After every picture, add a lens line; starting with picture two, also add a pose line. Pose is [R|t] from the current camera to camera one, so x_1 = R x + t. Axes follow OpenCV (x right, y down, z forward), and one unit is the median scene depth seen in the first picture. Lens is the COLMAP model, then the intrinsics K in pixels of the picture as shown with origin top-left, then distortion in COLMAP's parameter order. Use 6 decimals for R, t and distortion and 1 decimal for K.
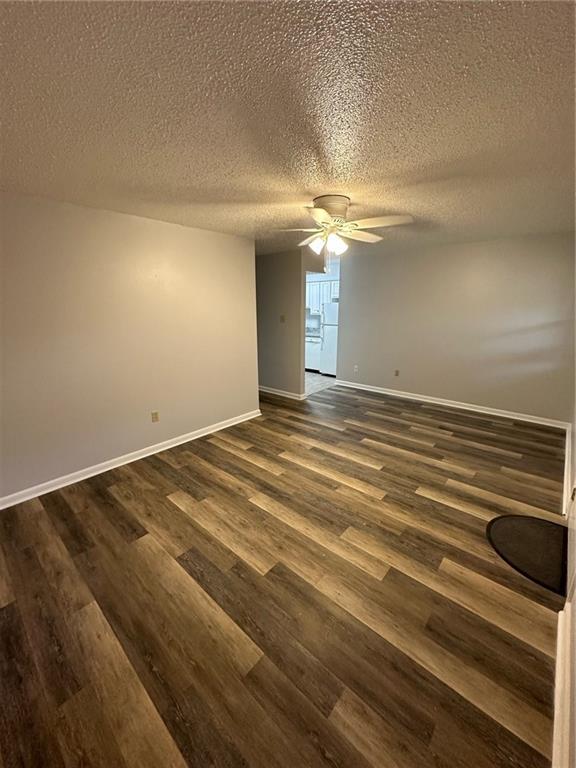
lens RADIAL K [[306.7, 0, 288.0], [0, 306.7, 384.3], [0, 0, 1]] dist [-0.003128, 0.000014]
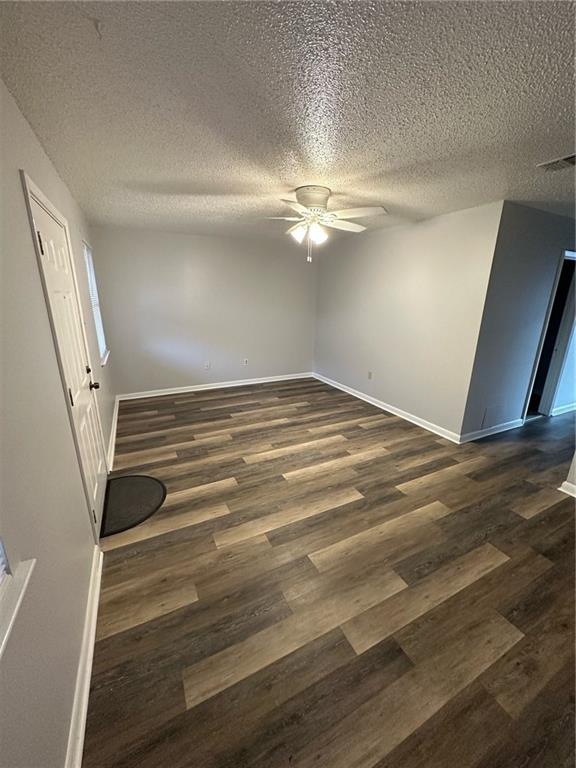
lens RADIAL K [[306.7, 0, 289.5], [0, 306.7, 384.5], [0, 0, 1]] dist [-0.003128, 0.000014]
pose [[-0.368768, 0.263163, -0.891491, 1.044108], [-0.249907, 0.895703, 0.367781, -0.303945], [0.895297, 0.358416, -0.264540, 1.181051]]
